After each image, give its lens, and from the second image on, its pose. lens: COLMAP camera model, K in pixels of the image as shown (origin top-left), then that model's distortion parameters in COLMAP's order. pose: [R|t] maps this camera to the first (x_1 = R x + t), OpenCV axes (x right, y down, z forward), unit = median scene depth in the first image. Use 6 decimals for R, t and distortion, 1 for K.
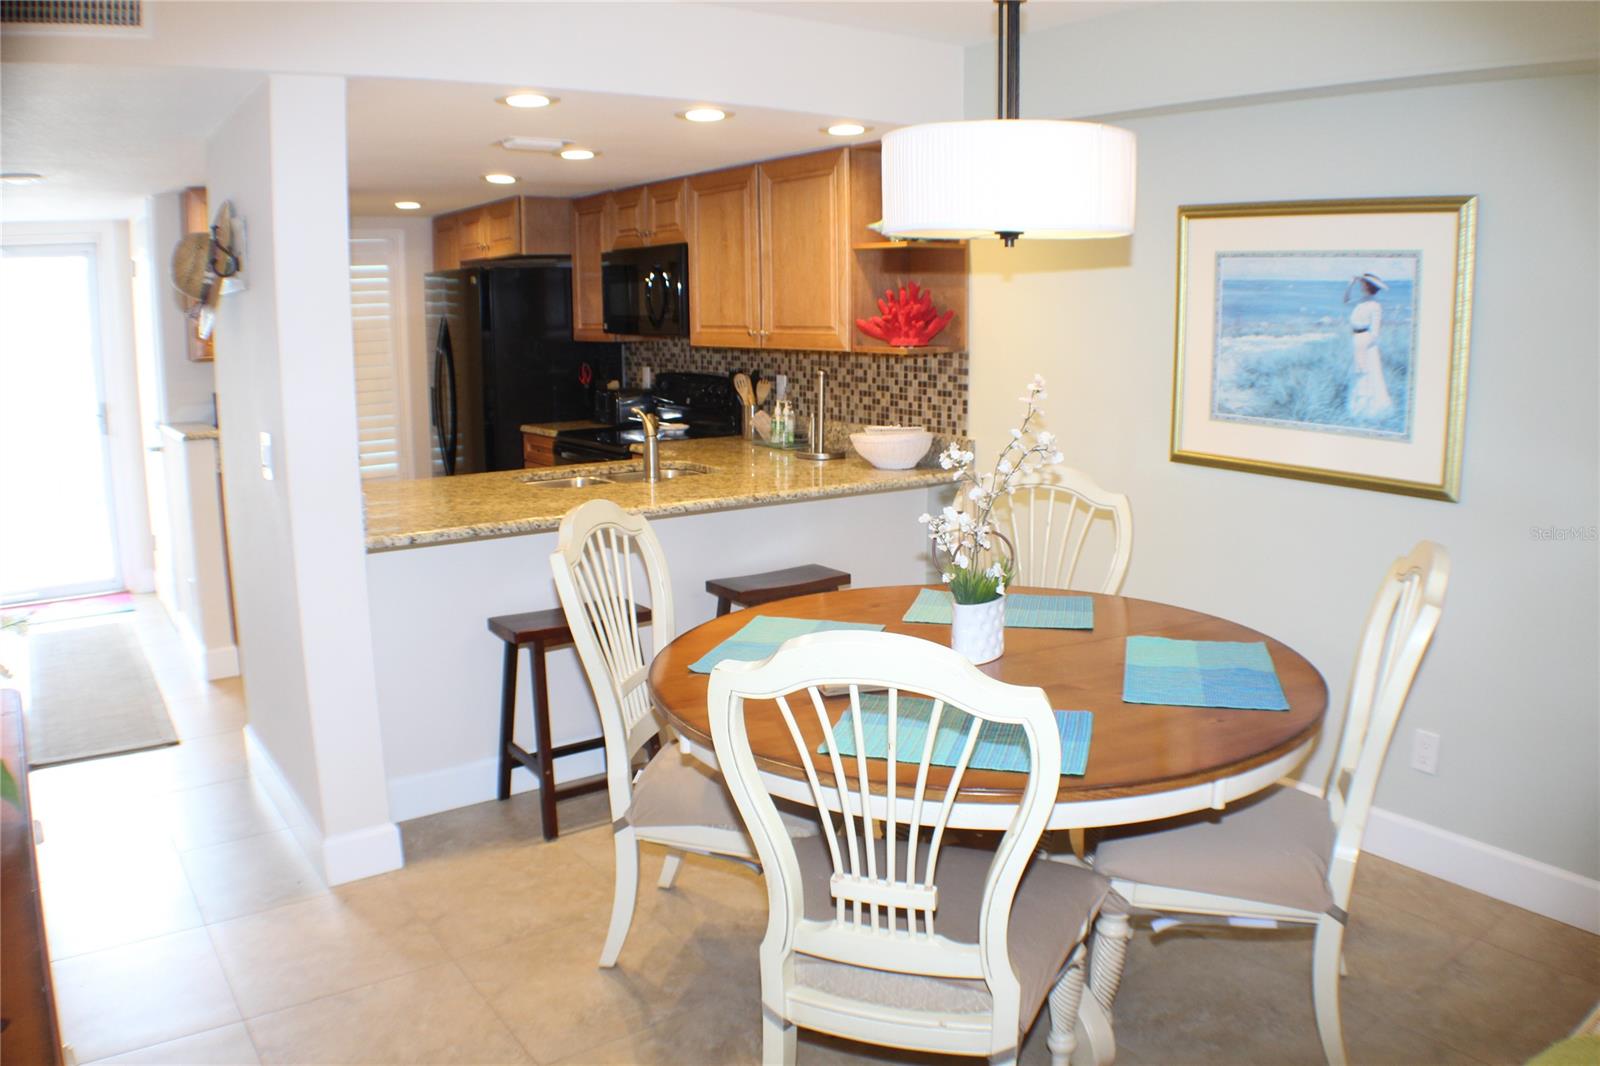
lens RADIAL K [[1177.5, 0, 798.3], [0, 1177.5, 549.2], [0, 0, 1]] dist [-0.225572, 0.080389]
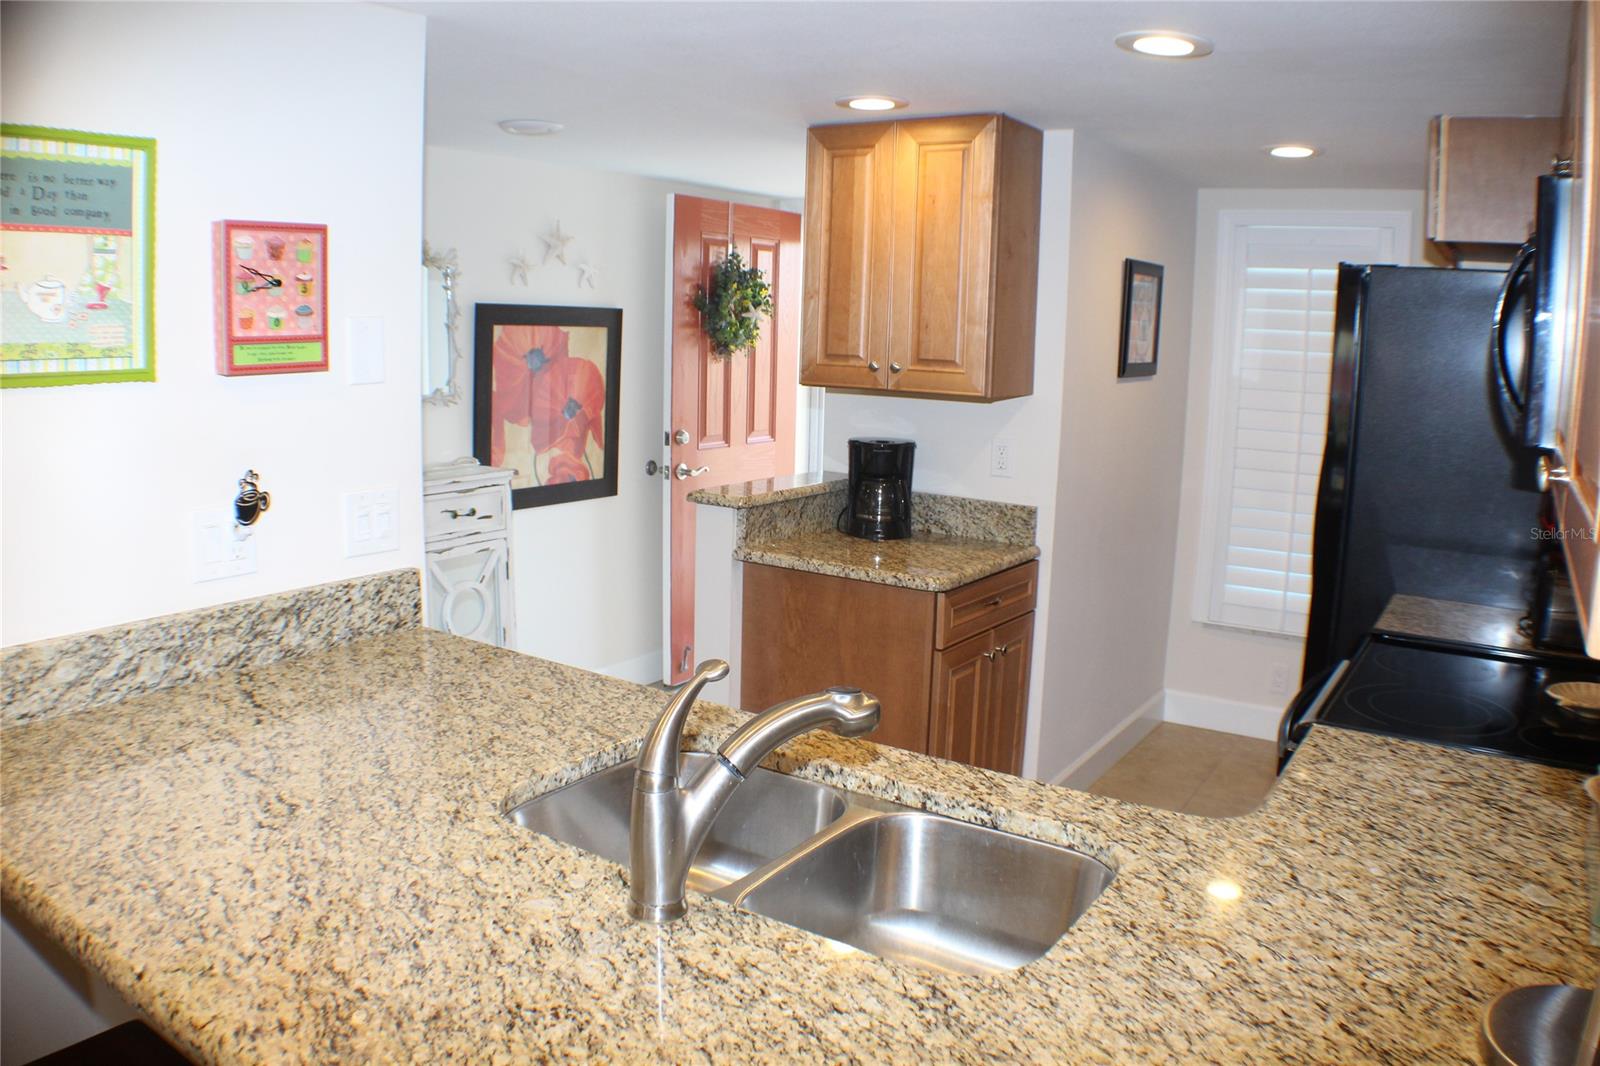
lens RADIAL K [[1177.5, 0, 798.3], [0, 1177.5, 549.2], [0, 0, 1]] dist [-0.225572, 0.080389]
pose [[0.356518, 0.186474, -0.915490, 0.129398], [-0.216434, 0.969709, 0.113232, -0.173960], [0.908874, 0.157774, 0.386078, 0.831892]]
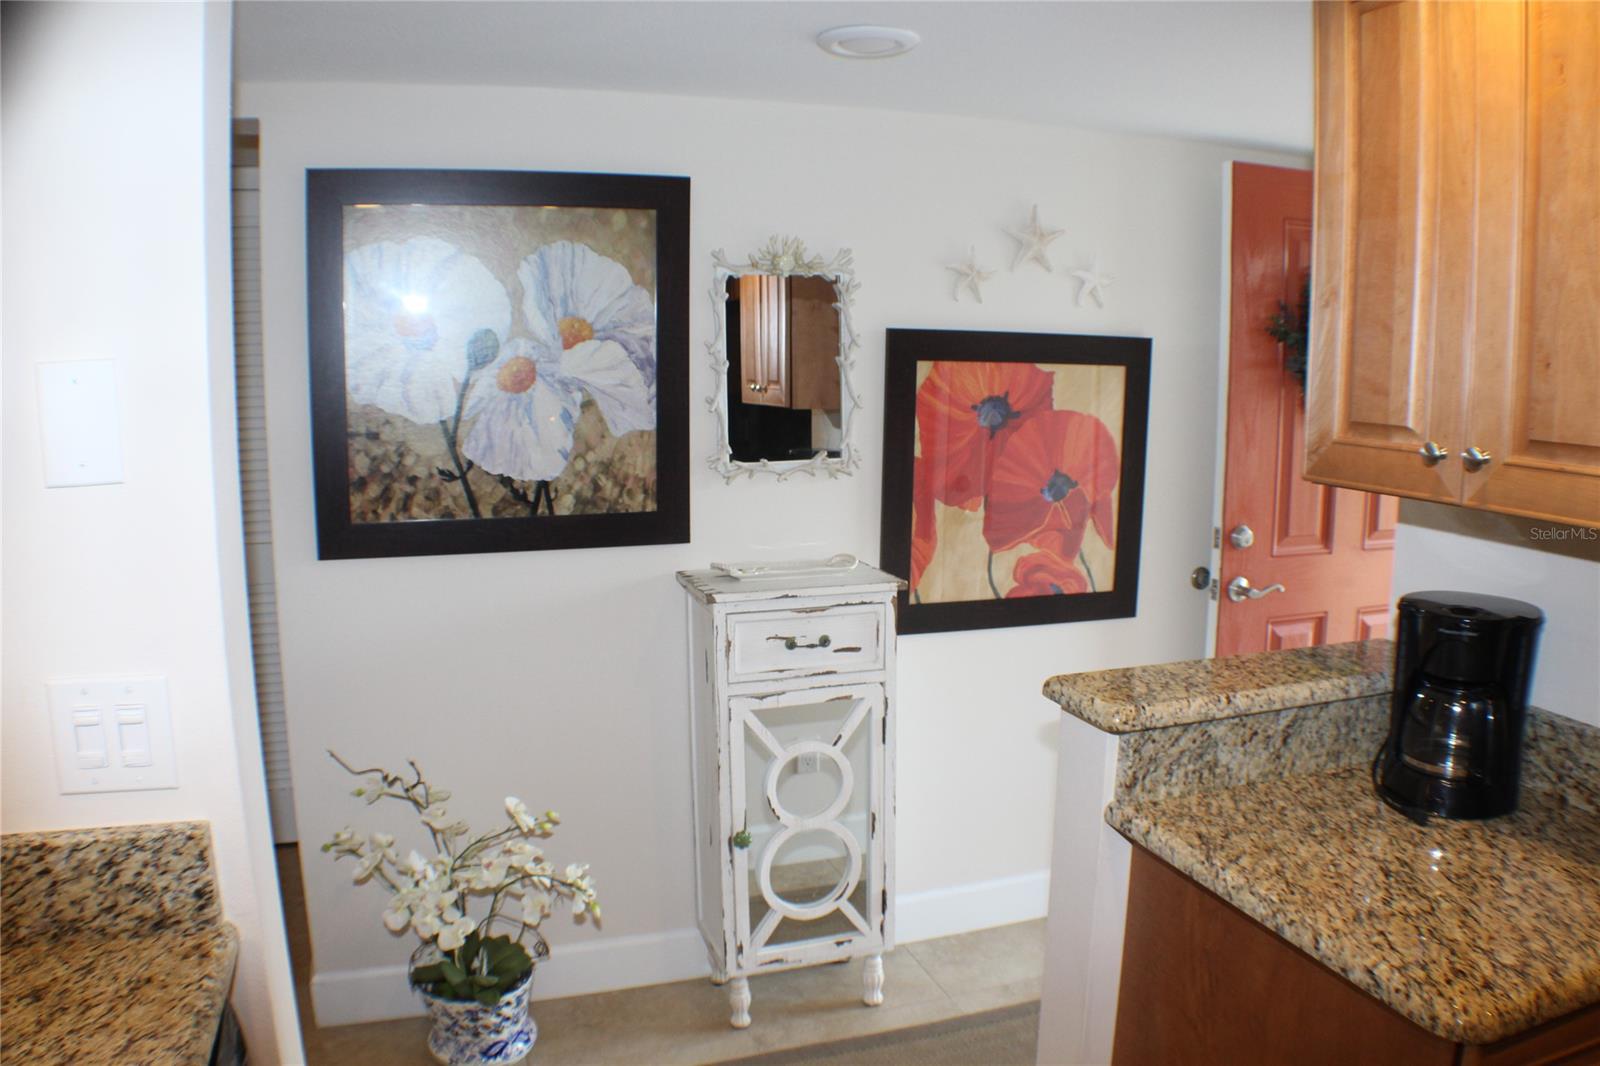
lens RADIAL K [[1177.5, 0, 798.3], [0, 1177.5, 549.2], [0, 0, 1]] dist [-0.225572, 0.080389]
pose [[-0.284984, 0.158886, -0.945272, -0.202692], [-0.195627, 0.955768, 0.219629, -0.219980], [0.938357, 0.247511, -0.241296, 1.056839]]
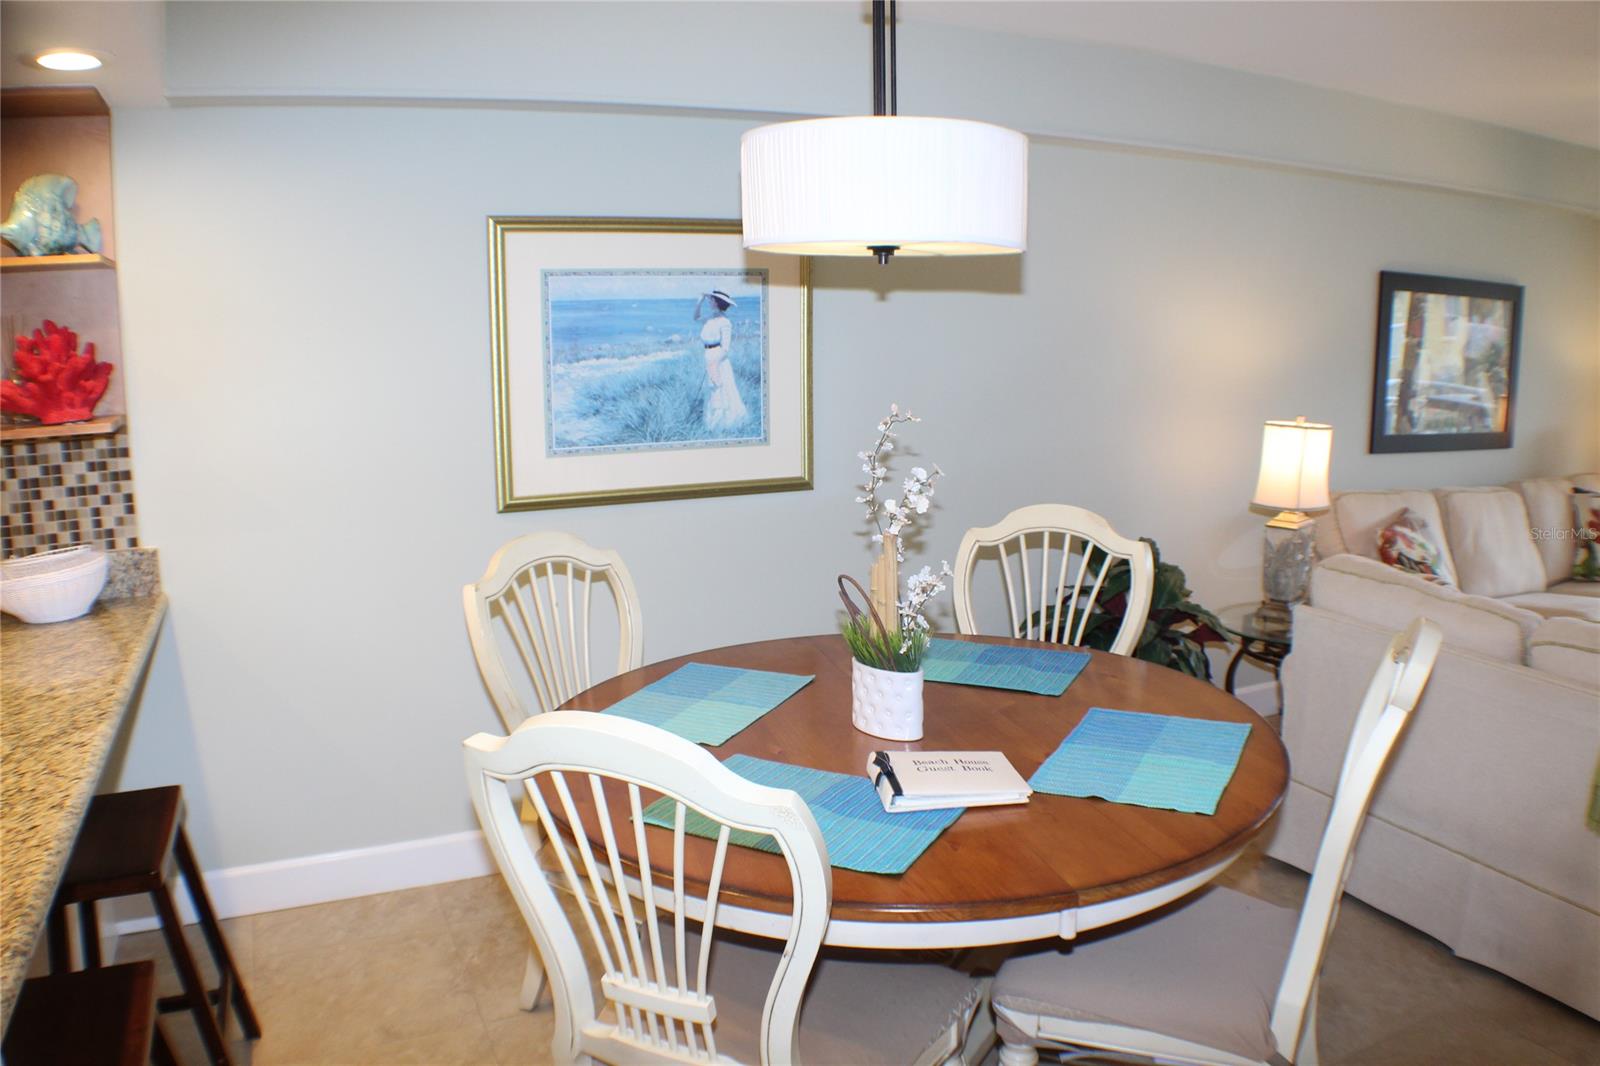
lens RADIAL K [[1177.5, 0, 798.3], [0, 1177.5, 549.2], [0, 0, 1]] dist [-0.225572, 0.080389]
pose [[0.182845, -0.180519, 0.966427, -0.393999], [0.209684, 0.967541, 0.141056, -0.103563], [-0.960521, 0.176852, 0.214762, 0.496224]]
